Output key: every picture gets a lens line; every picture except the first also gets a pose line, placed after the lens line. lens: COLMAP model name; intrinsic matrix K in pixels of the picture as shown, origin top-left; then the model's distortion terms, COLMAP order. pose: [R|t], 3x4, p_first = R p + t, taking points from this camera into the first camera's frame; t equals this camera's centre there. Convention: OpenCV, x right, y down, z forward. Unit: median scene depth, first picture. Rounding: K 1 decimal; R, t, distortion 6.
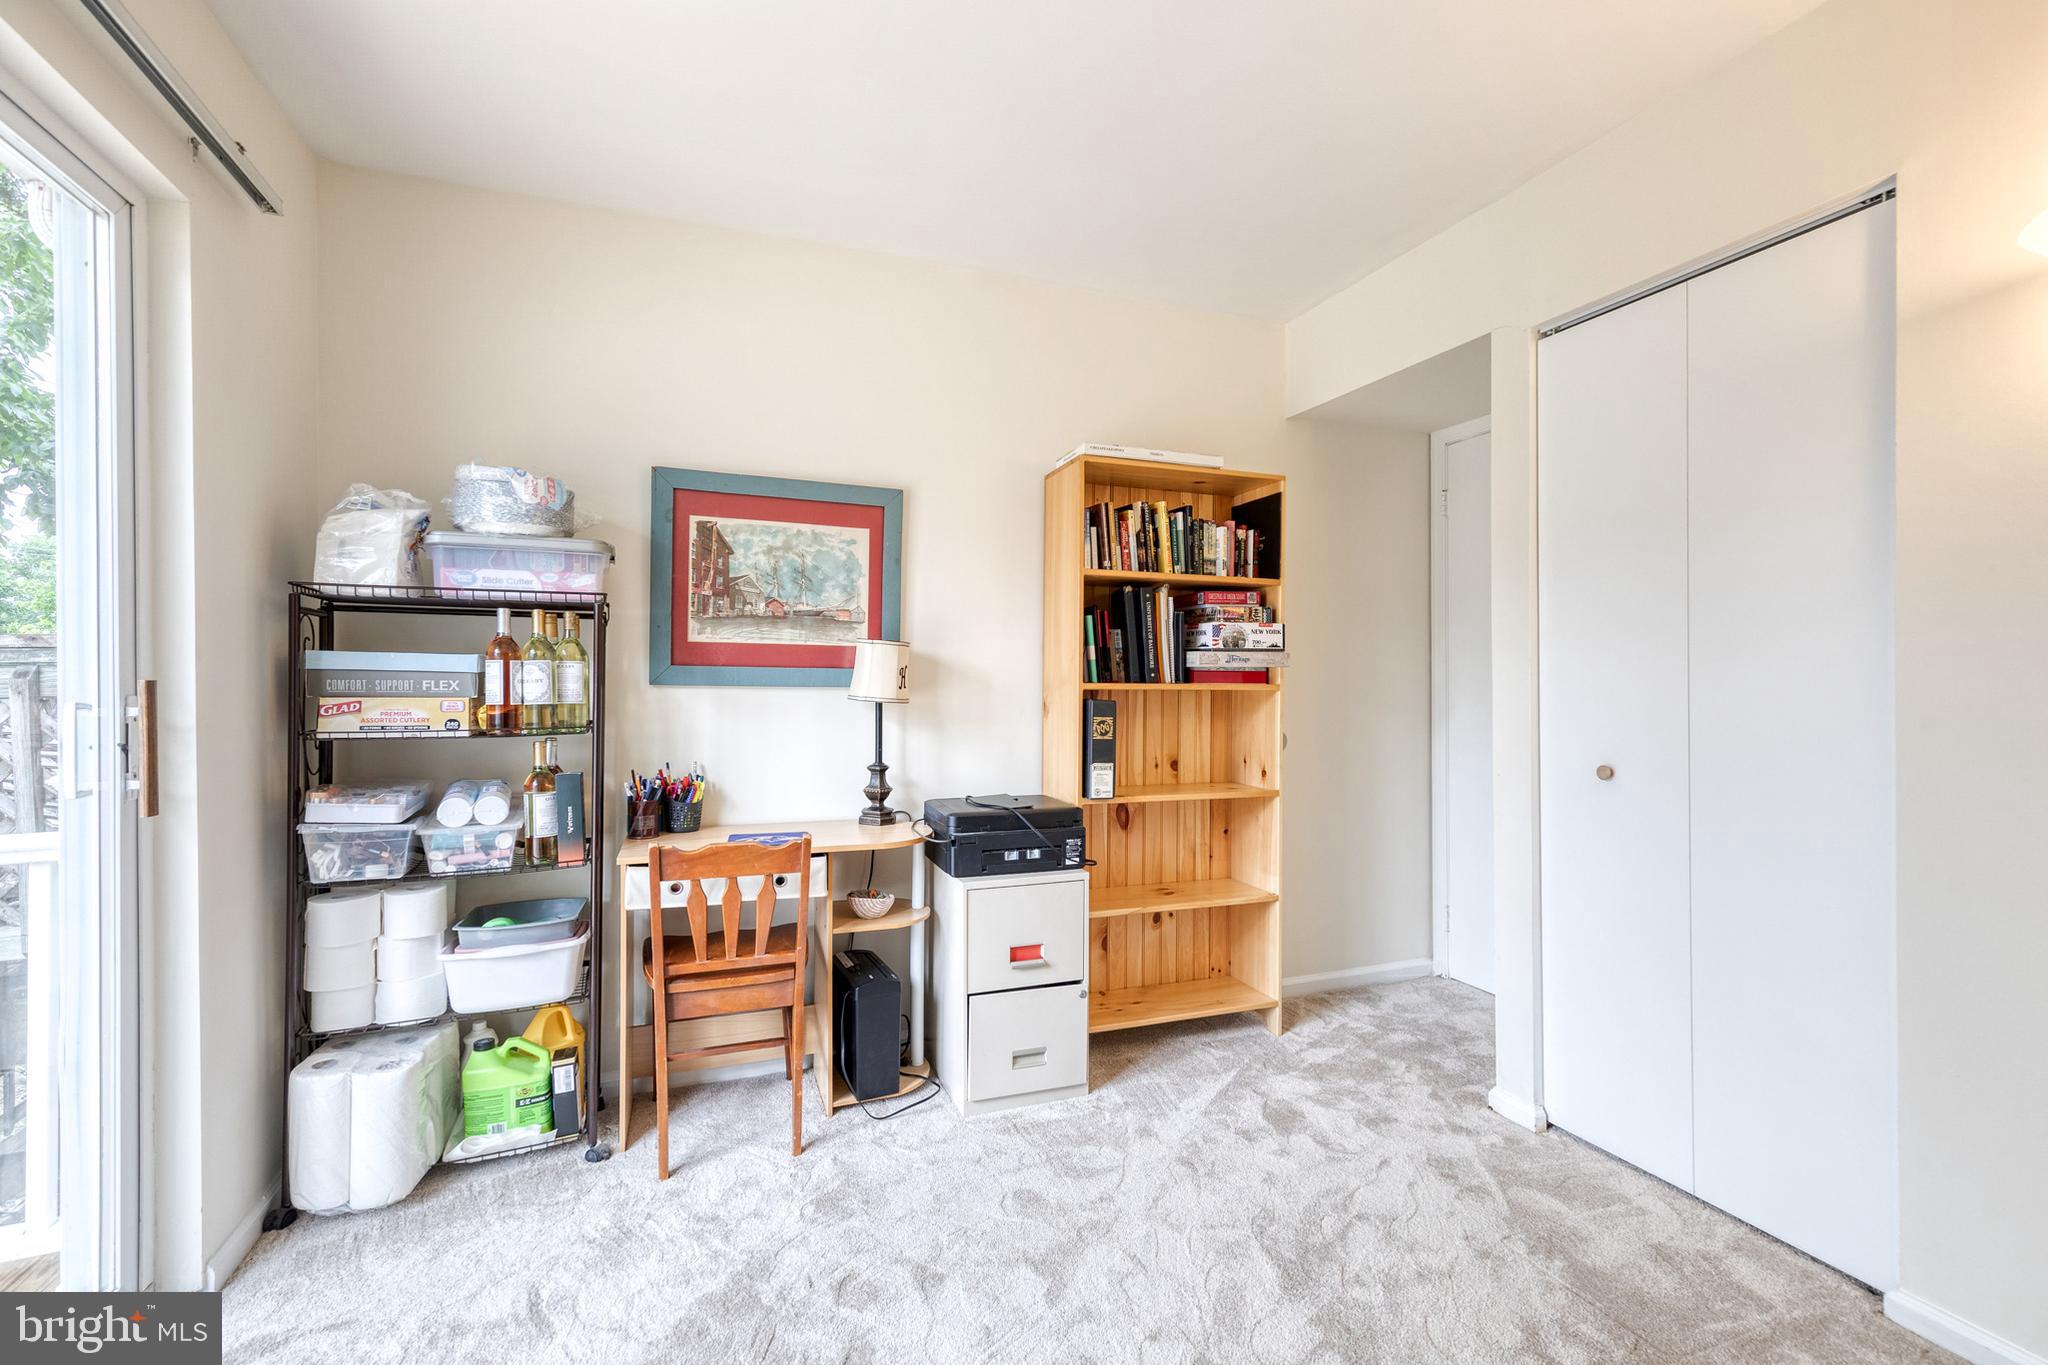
lens RADIAL K [[914.0, 0, 1032.3], [0, 914.0, 687.6], [0, 0, 1]] dist [0.009047, -0.001590]
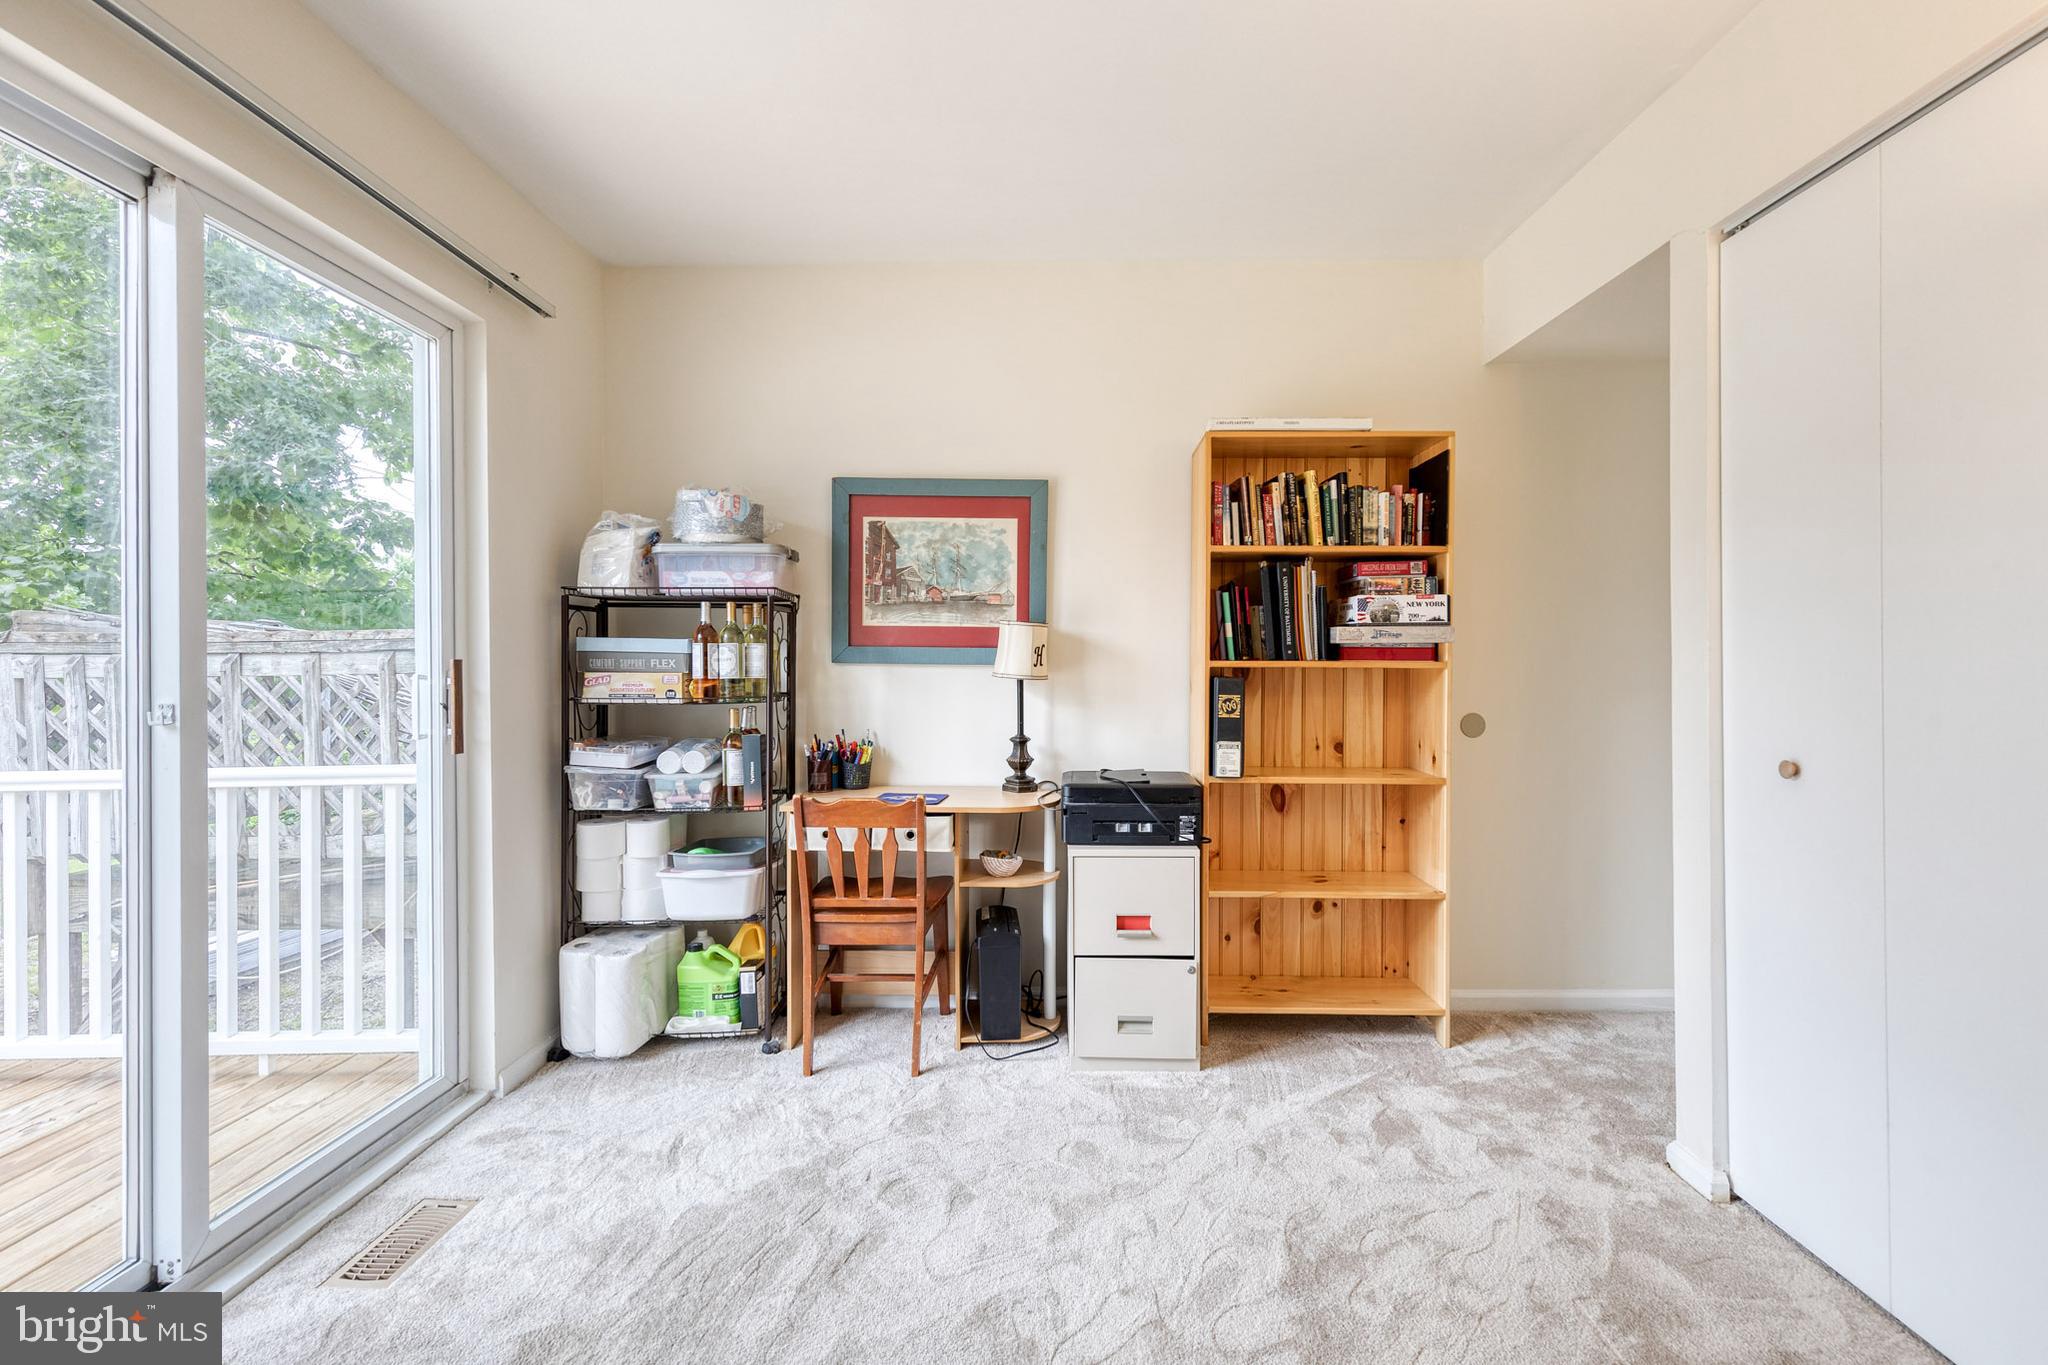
lens RADIAL K [[914.0, 0, 1032.4], [0, 914.0, 671.8], [0, 0, 1]] dist [0.009047, -0.001590]
pose [[0.927970, 0.001912, -0.372650, 0.265206], [-0.000295, 0.999990, 0.004395, 0.003051], [0.372655, -0.003968, 0.927962, 0.003275]]
